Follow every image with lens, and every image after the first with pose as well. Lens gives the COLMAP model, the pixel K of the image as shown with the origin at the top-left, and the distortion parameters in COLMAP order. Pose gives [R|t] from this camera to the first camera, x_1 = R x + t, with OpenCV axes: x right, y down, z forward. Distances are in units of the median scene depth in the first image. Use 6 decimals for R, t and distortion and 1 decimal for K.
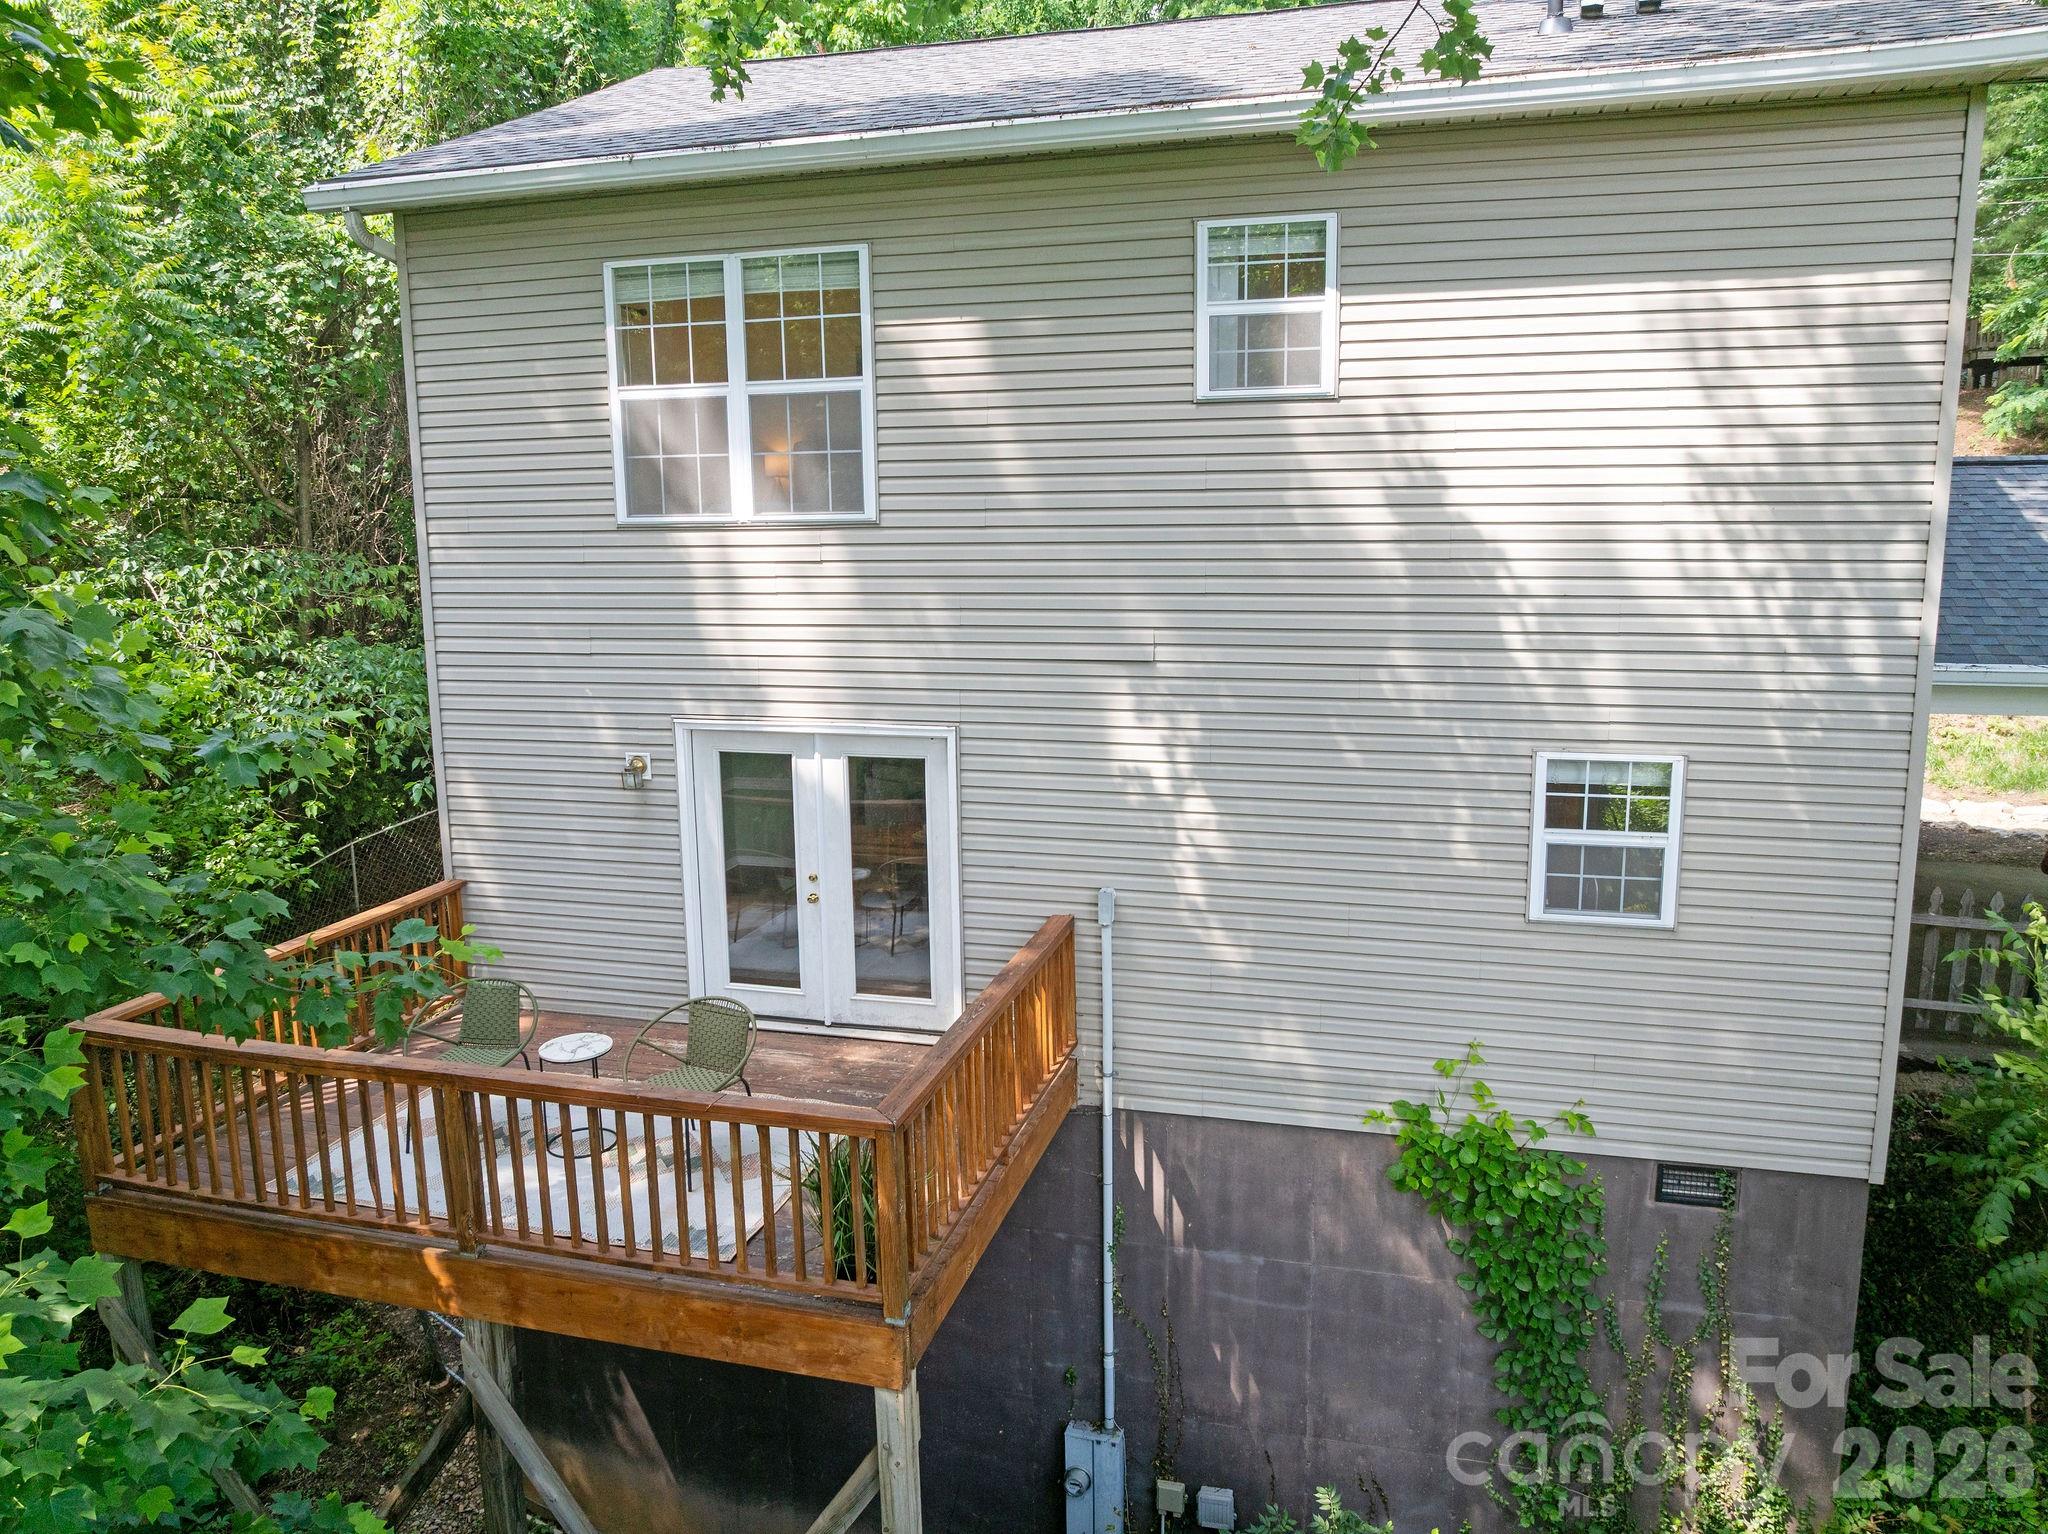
lens RADIAL K [[1439.9, 0, 1019.8], [0, 1439.9, 758.6], [0, 0, 1]] dist [-0.050407, 0.017877]
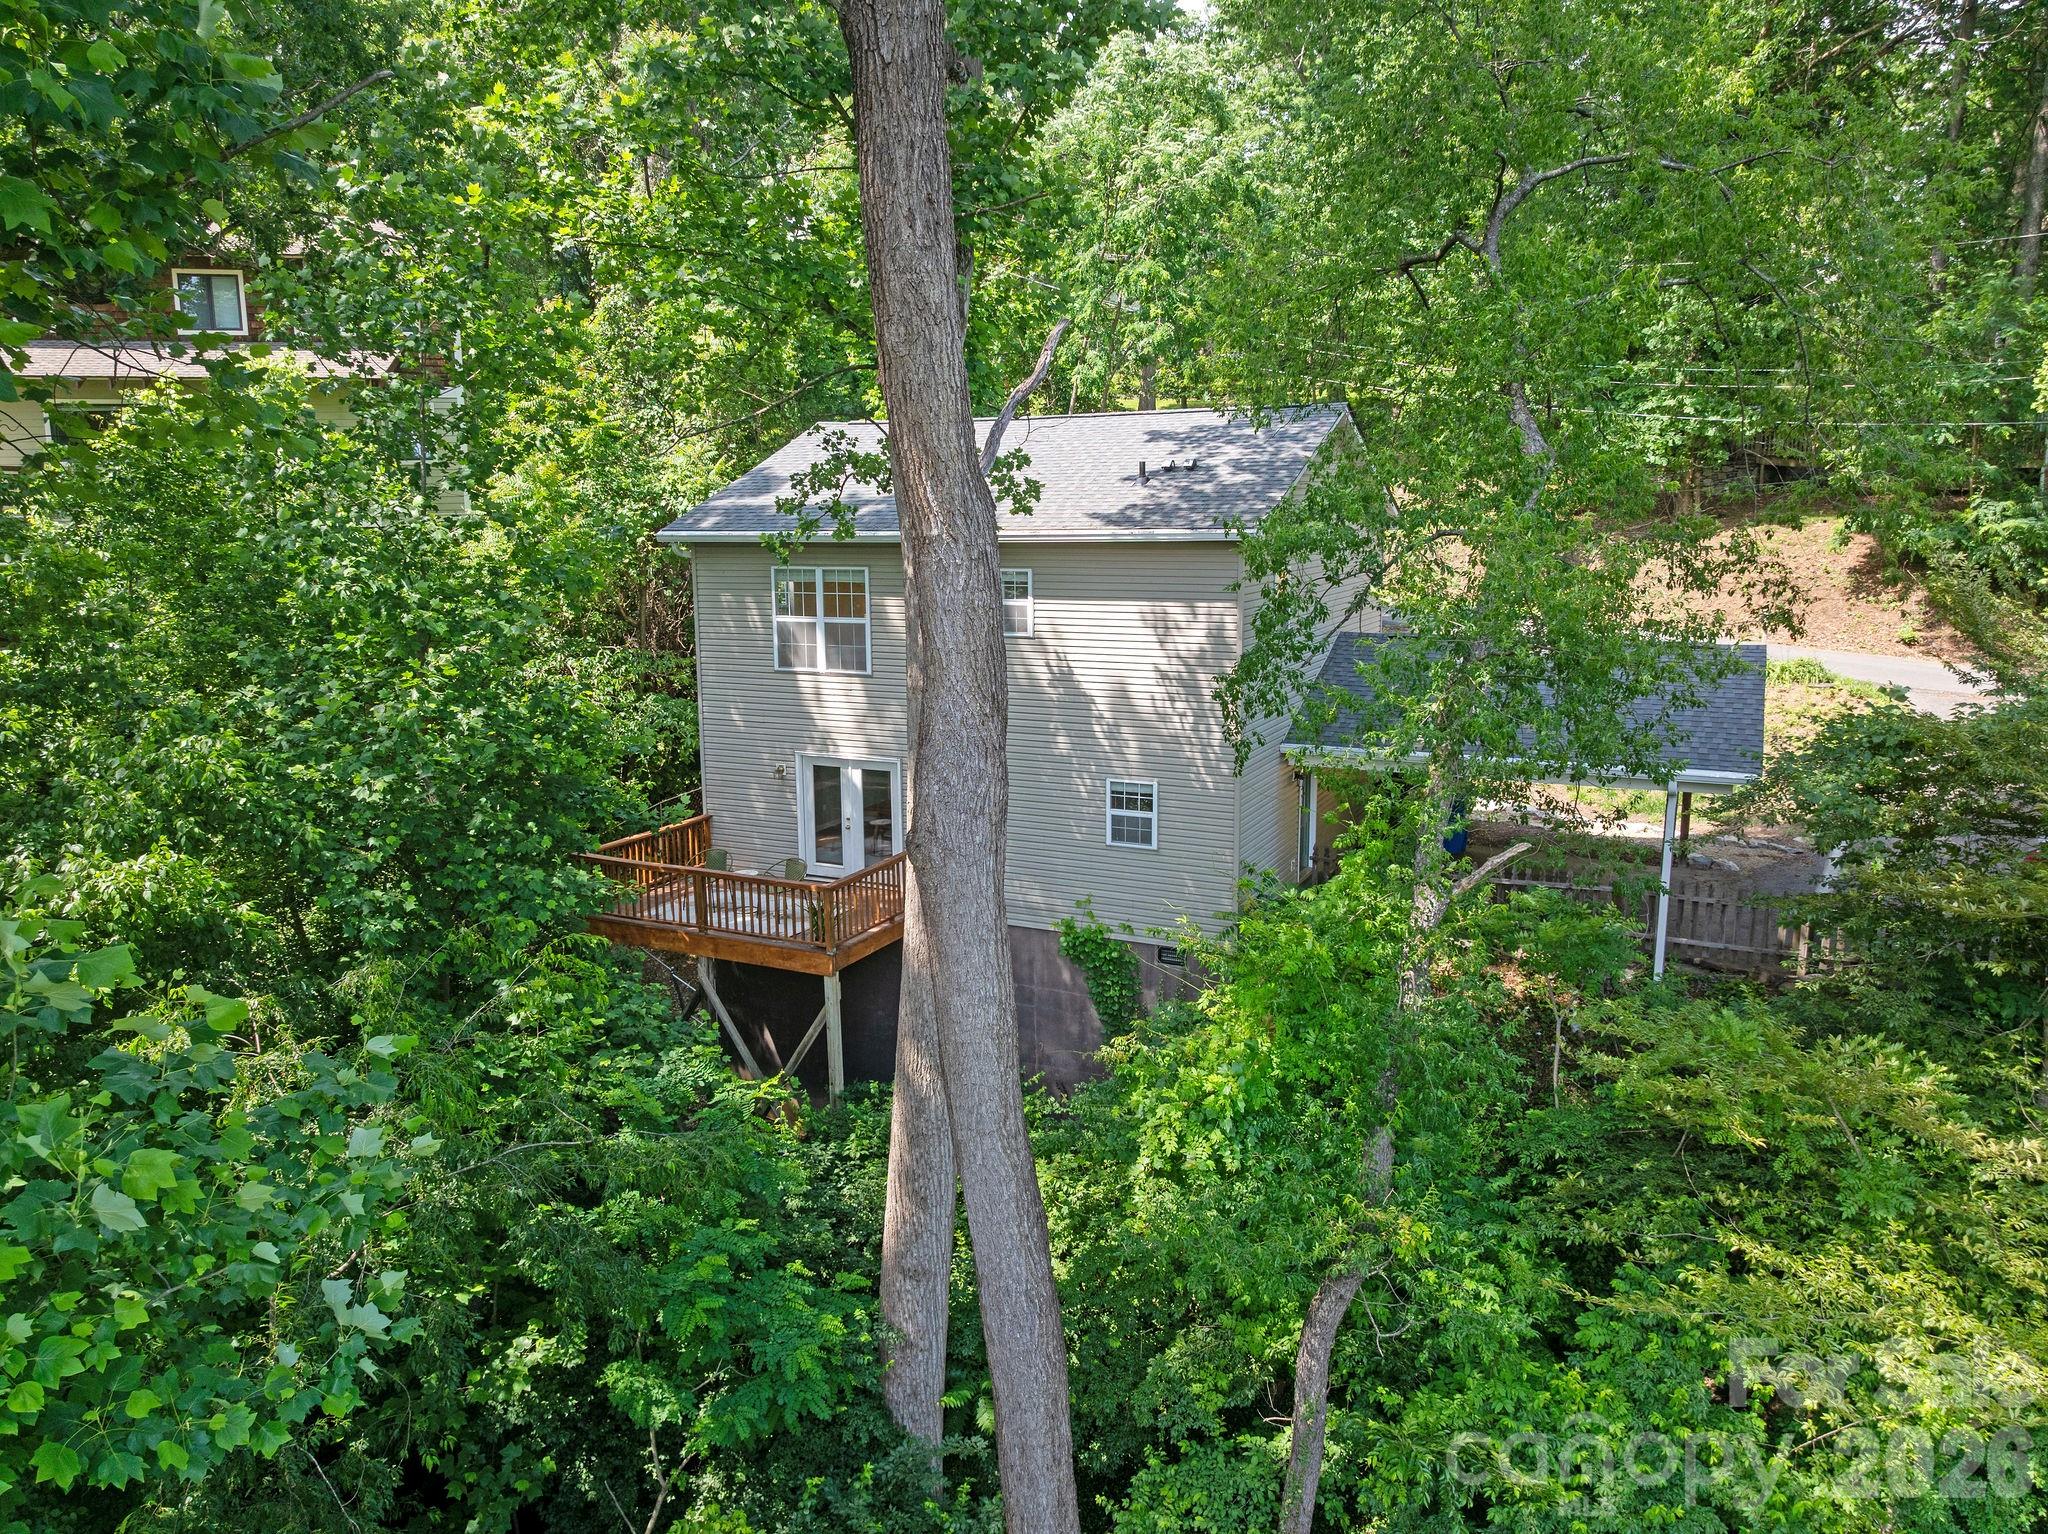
lens RADIAL K [[1439.9, 0, 1026.5], [0, 1439.9, 771.4], [0, 0, 1]] dist [-0.050407, 0.017877]
pose [[0.983589, 0.038326, -0.176305, 0.667658], [-0.036686, 0.999248, 0.012552, -0.043948], [0.176653, -0.005878, 0.984256, -1.537962]]
